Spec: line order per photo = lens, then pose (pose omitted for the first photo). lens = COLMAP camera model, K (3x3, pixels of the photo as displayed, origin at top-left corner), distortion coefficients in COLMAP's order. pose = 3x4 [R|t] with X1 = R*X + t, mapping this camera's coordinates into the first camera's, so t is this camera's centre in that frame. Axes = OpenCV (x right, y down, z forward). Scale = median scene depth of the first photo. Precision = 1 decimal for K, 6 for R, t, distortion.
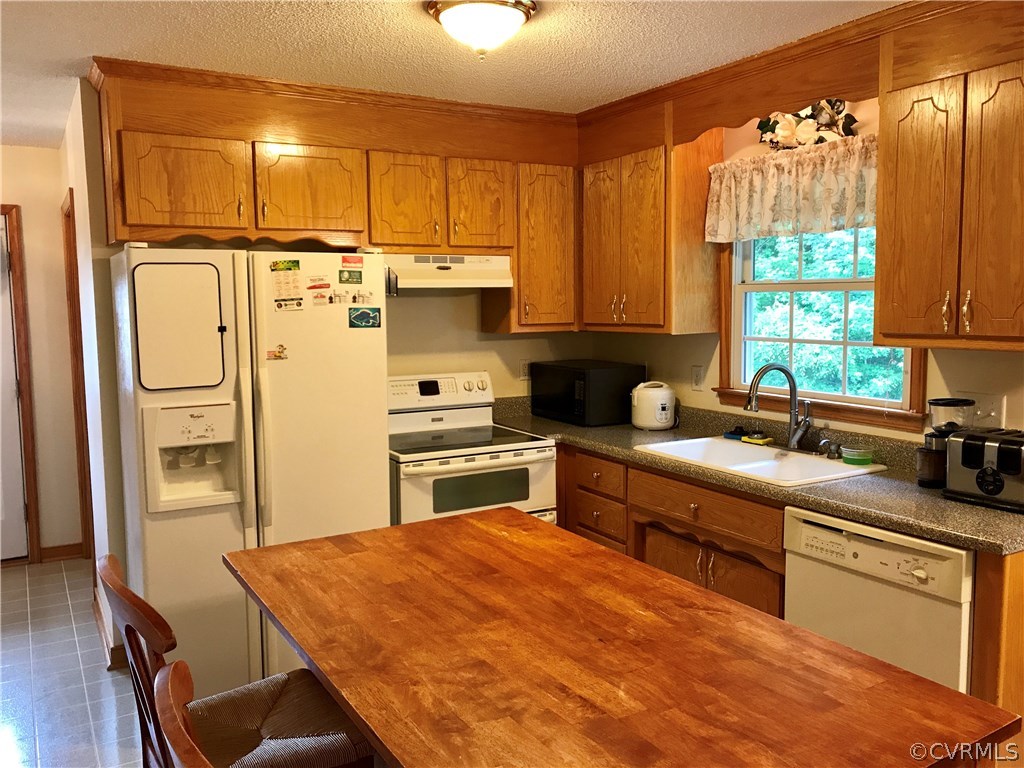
lens RADIAL K [[835.4, 0, 508.2], [0, 835.4, 384.5], [0, 0, 1]] dist [0.030691, -0.018502]
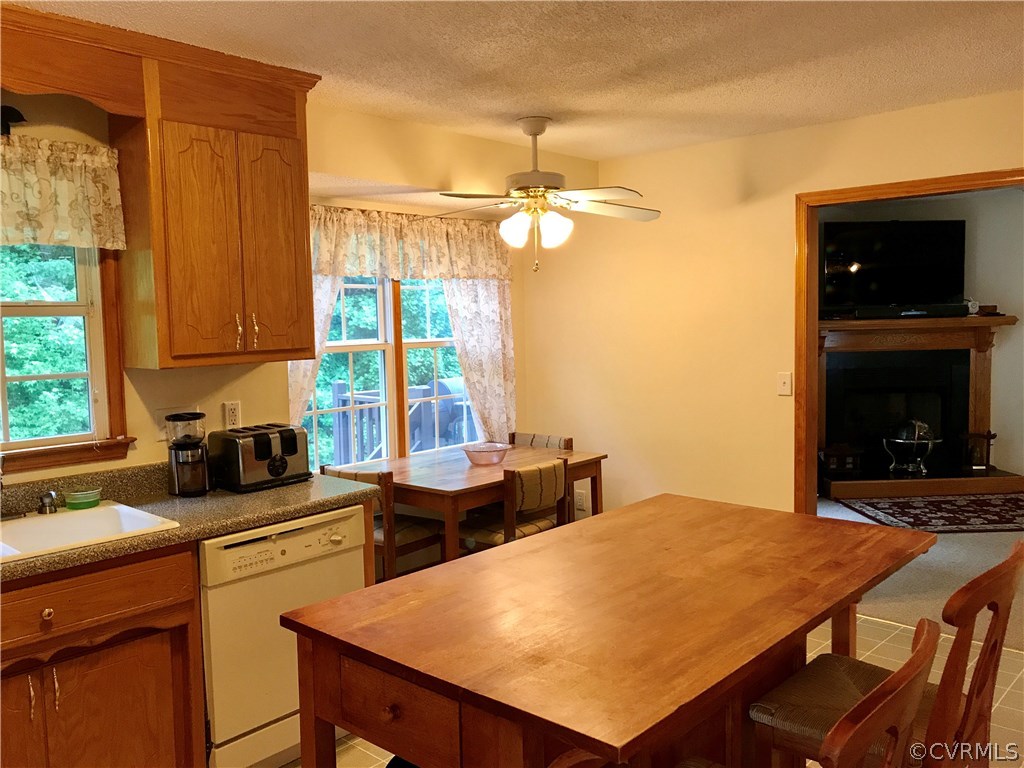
lens RADIAL K [[835.4, 0, 508.2], [0, 835.4, 384.5], [0, 0, 1]] dist [0.030691, -0.018502]
pose [[-0.290913, -0.062021, 0.954737, -0.541194], [0.122280, 0.987303, 0.101396, -0.067581], [-0.948903, 0.146243, -0.279635, 0.768168]]
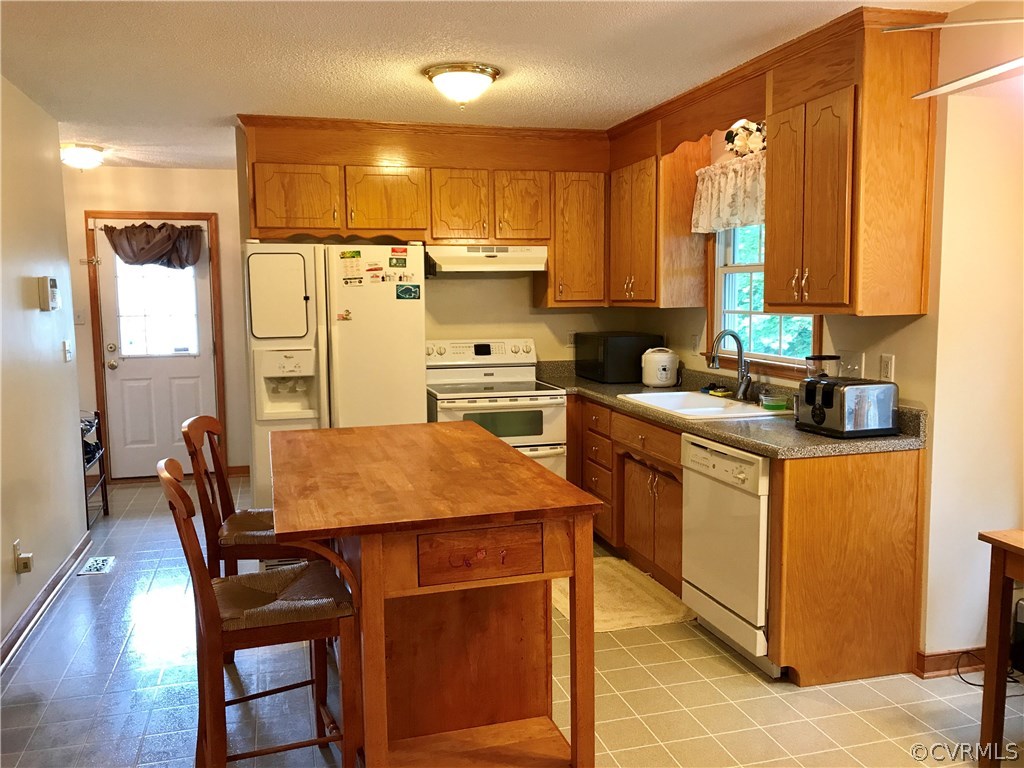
lens RADIAL K [[840.8, 0, 512.0], [0, 840.8, 384.0], [0, 0, 1]] dist [0.055269, -0.053260]
pose [[0.968399, 0.029046, -0.247708, 0.332299], [-0.027017, 0.999568, 0.011587, 0.050196], [0.247938, -0.004528, 0.968765, -0.300503]]
